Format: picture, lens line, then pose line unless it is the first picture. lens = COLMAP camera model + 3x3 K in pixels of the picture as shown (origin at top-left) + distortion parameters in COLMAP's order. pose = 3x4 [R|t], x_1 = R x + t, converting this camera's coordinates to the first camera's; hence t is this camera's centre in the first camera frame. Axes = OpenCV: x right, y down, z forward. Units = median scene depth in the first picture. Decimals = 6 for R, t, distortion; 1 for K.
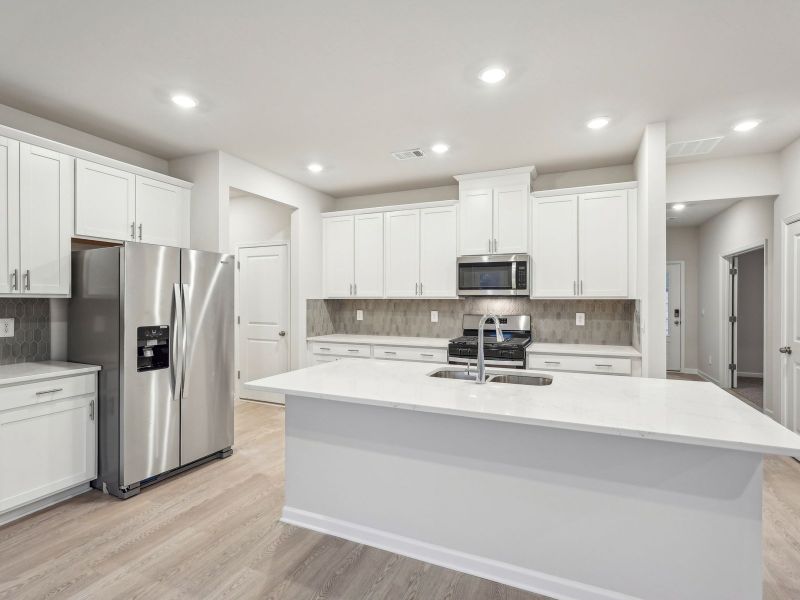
lens RADIAL K [[388.4, 0, 408.7], [0, 388.4, 299.4], [0, 0, 1]] dist [-0.002021, 0.000568]
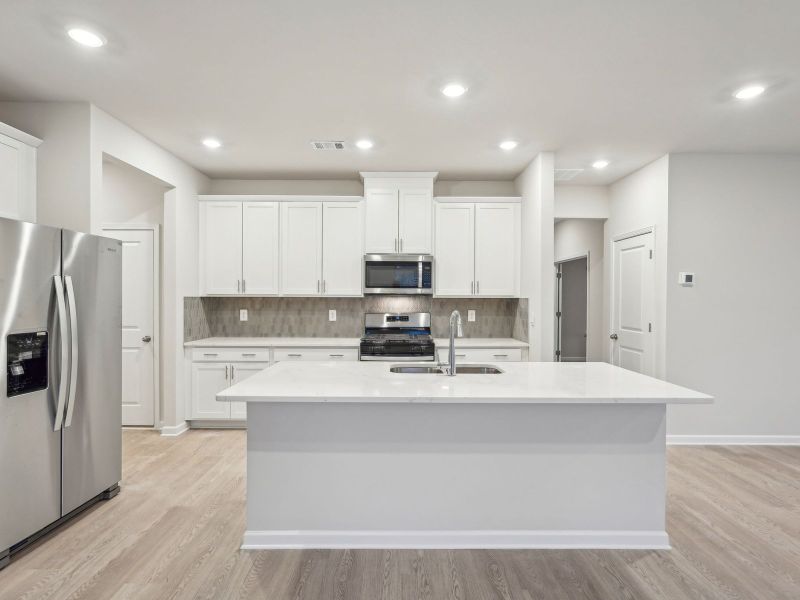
lens RADIAL K [[411.0, 0, 400.0], [0, 411.0, 300.0], [0, 0, 1]] dist [-0.000426, 0.001051]
pose [[0.917357, 0.000448, 0.398064, -0.219778], [-0.002883, 0.999981, 0.005519, 0.000102], [-0.398054, -0.006210, 0.917341, 0.003945]]
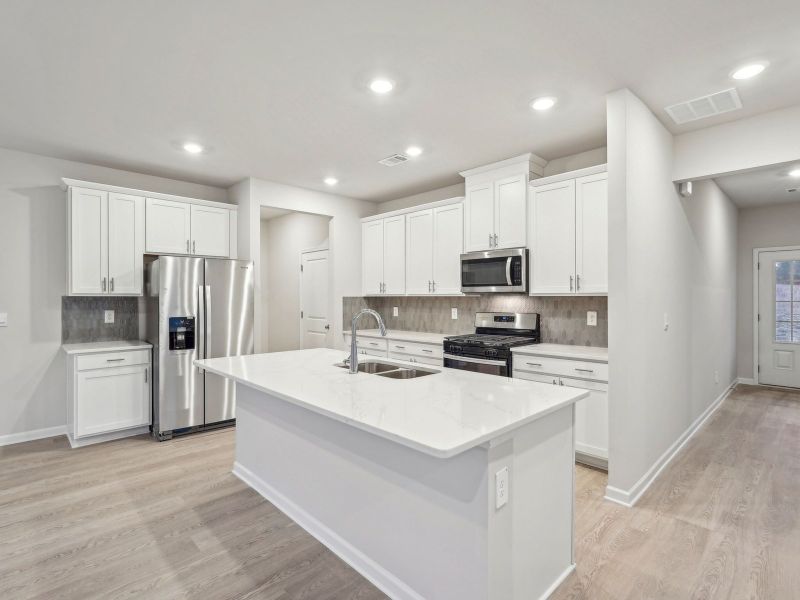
lens RADIAL K [[396.8, 0, 413.4], [0, 396.8, 297.6], [0, 0, 1]] dist [-0.000878, -0.000031]
pose [[0.928780, -0.001993, -0.370626, 0.411568], [0.002693, 0.999995, 0.001370, 0.001017], [0.370622, -0.002270, 0.928781, 0.011549]]
